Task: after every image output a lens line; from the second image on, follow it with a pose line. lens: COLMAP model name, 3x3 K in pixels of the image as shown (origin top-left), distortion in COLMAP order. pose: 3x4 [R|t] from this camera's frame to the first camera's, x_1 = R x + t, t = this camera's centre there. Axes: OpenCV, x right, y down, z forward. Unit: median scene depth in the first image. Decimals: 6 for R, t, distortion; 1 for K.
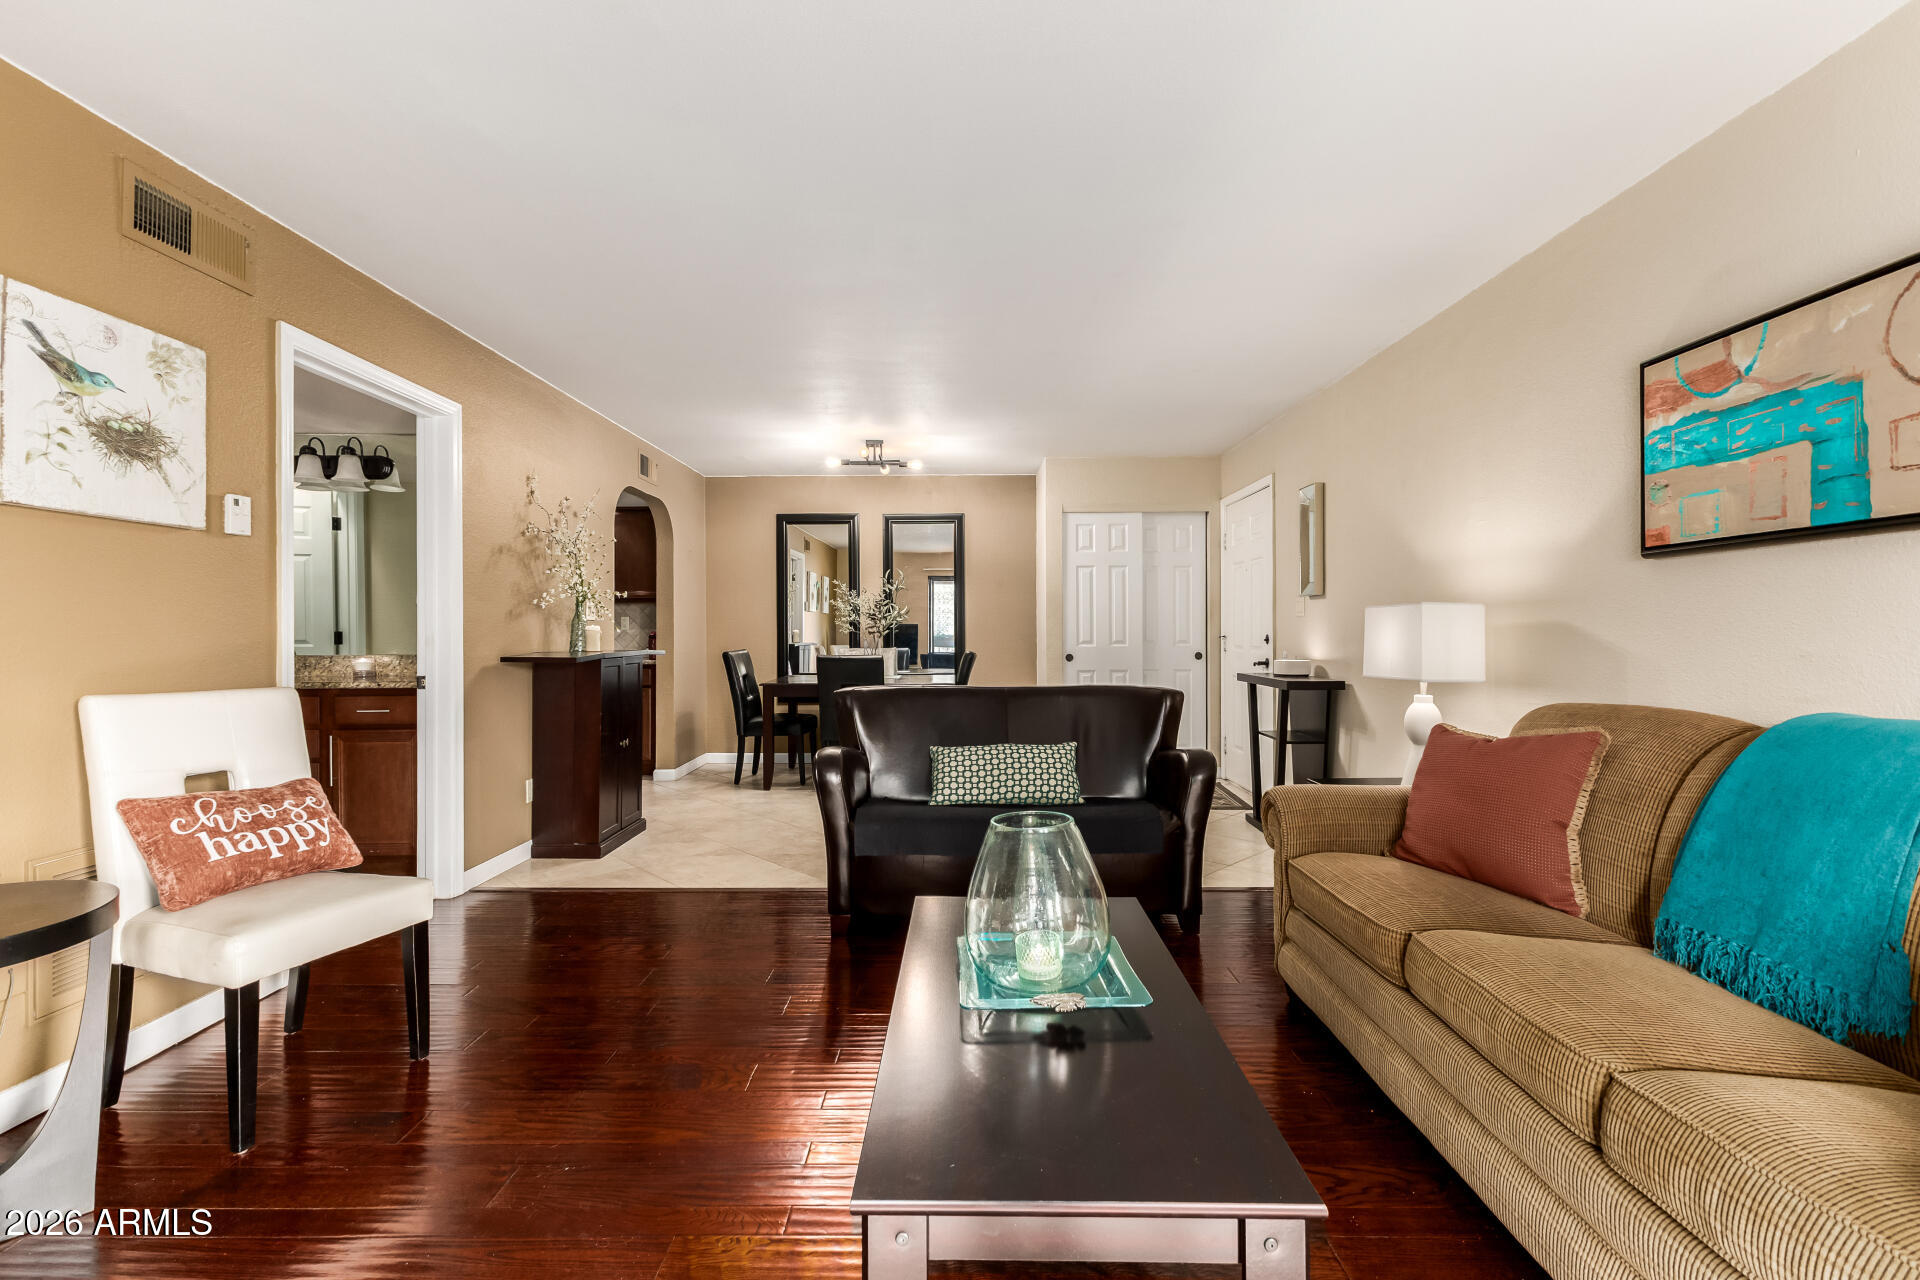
lens RADIAL K [[838.8, 0, 988.7], [0, 838.8, 633.4], [0, 0, 1]] dist [0.011202, 0.000019]
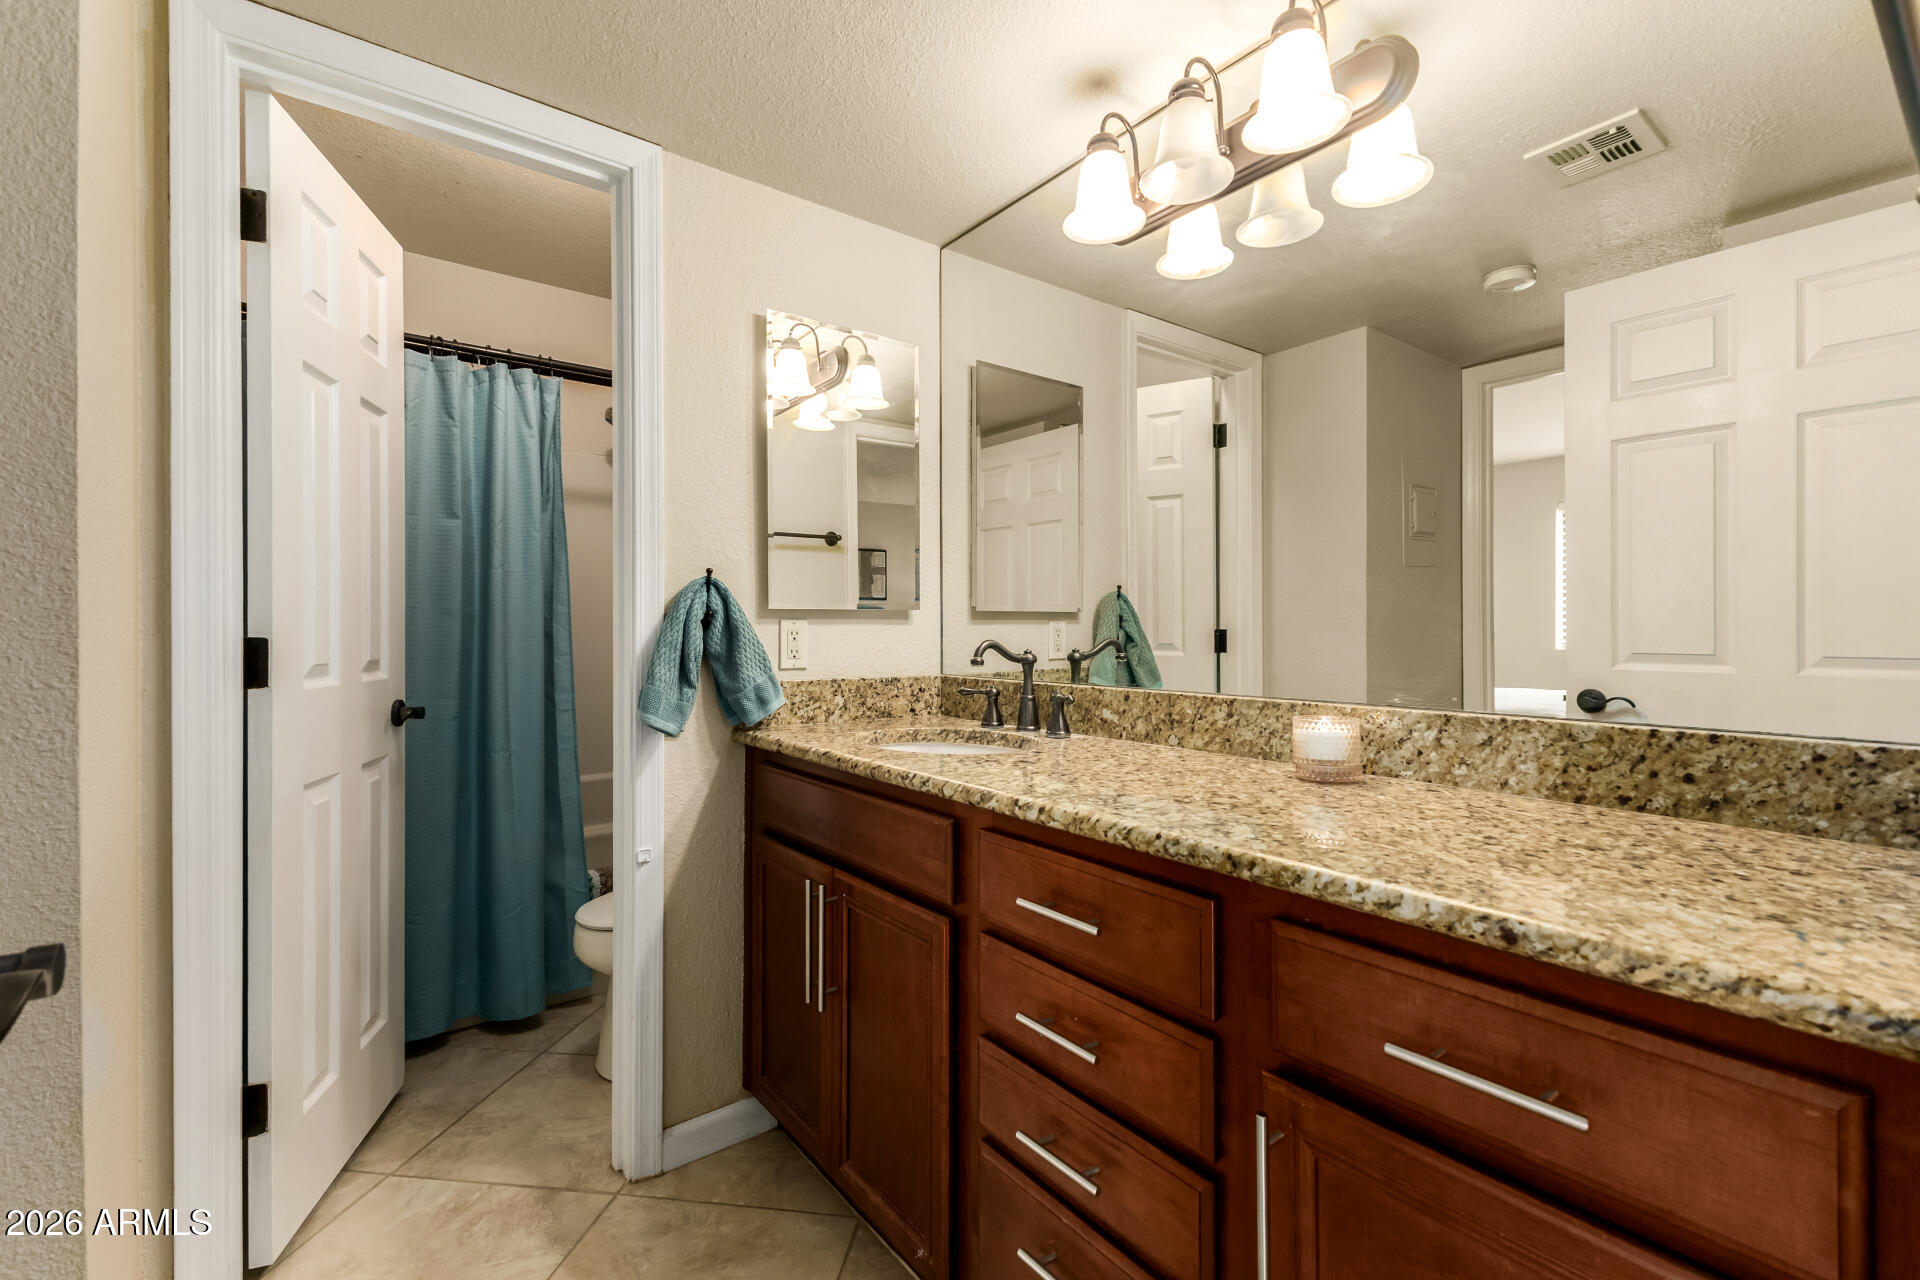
lens RADIAL K [[854.8, 0, 960.0], [0, 854.8, 640.0], [0, 0, 1]] dist [0.002014, 0.000117]
pose [[0.598102, 0.004881, -0.801405, -0.423279], [-0.003095, 0.999988, 0.003780, 0.003102], [0.801414, 0.000220, 0.598110, 0.526848]]
